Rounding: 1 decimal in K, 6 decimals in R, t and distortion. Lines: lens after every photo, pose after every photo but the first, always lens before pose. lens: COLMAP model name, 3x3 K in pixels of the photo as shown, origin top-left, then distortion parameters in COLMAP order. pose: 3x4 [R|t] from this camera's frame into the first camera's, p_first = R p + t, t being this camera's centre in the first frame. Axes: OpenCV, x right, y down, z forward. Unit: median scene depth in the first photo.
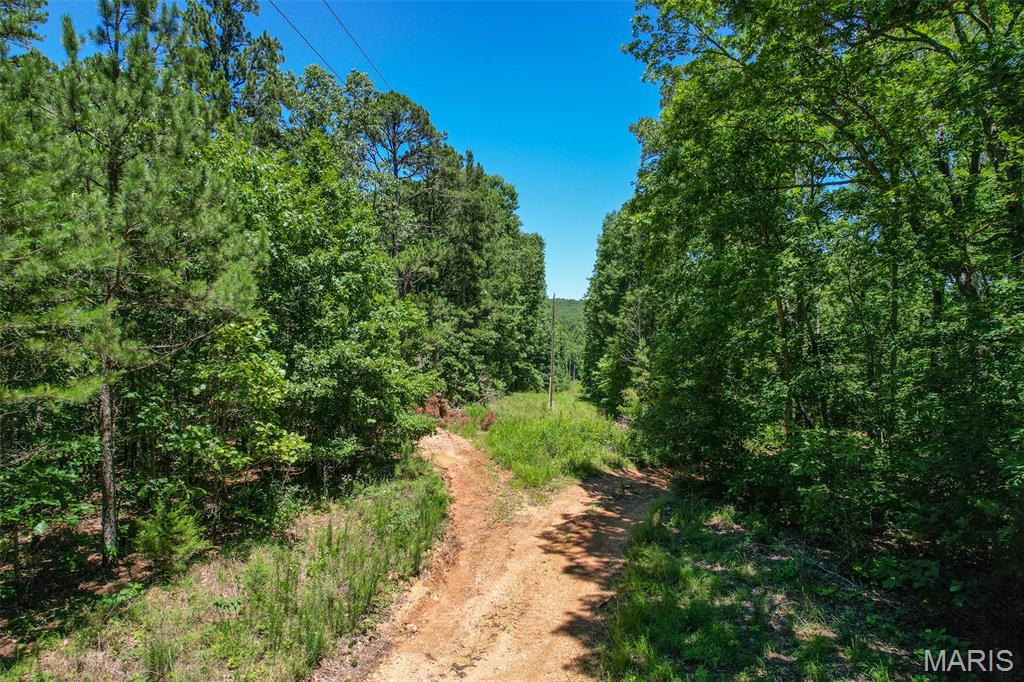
lens RADIAL K [[691.4, 0, 512.0], [0, 691.4, 341.0], [0, 0, 1]] dist [-0.000622, 0.000783]
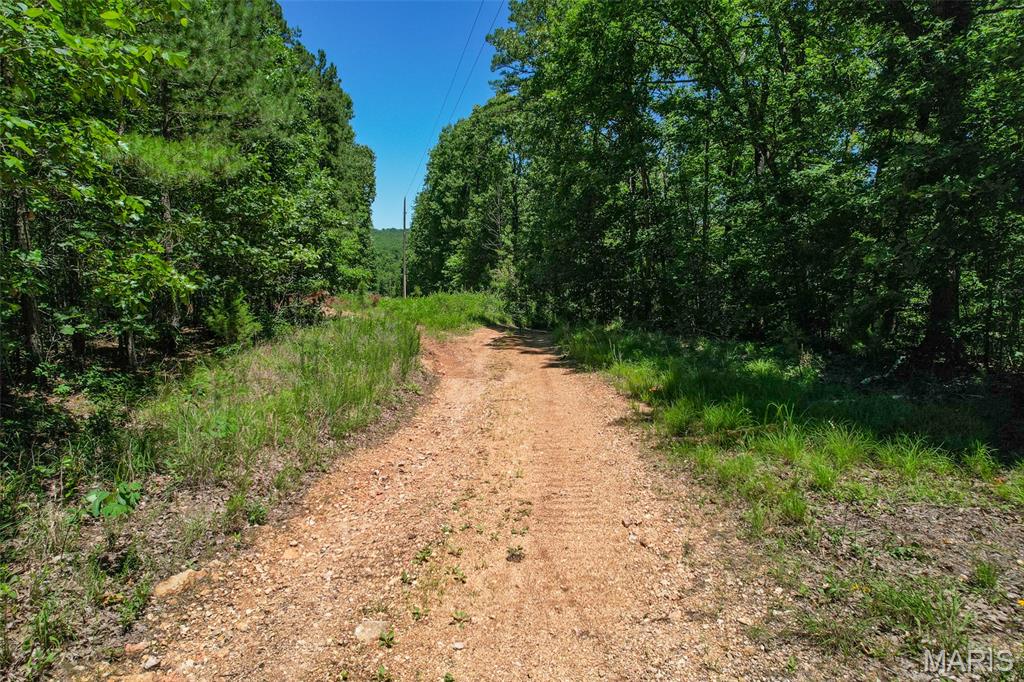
lens RADIAL K [[691.4, 0, 512.0], [0, 691.4, 341.0], [0, 0, 1]] dist [-0.000622, 0.000783]
pose [[0.957305, -0.037425, 0.286646, -0.084815], [0.010249, 0.995355, 0.095728, 0.046522], [-0.288897, -0.088703, 0.953242, -0.072287]]
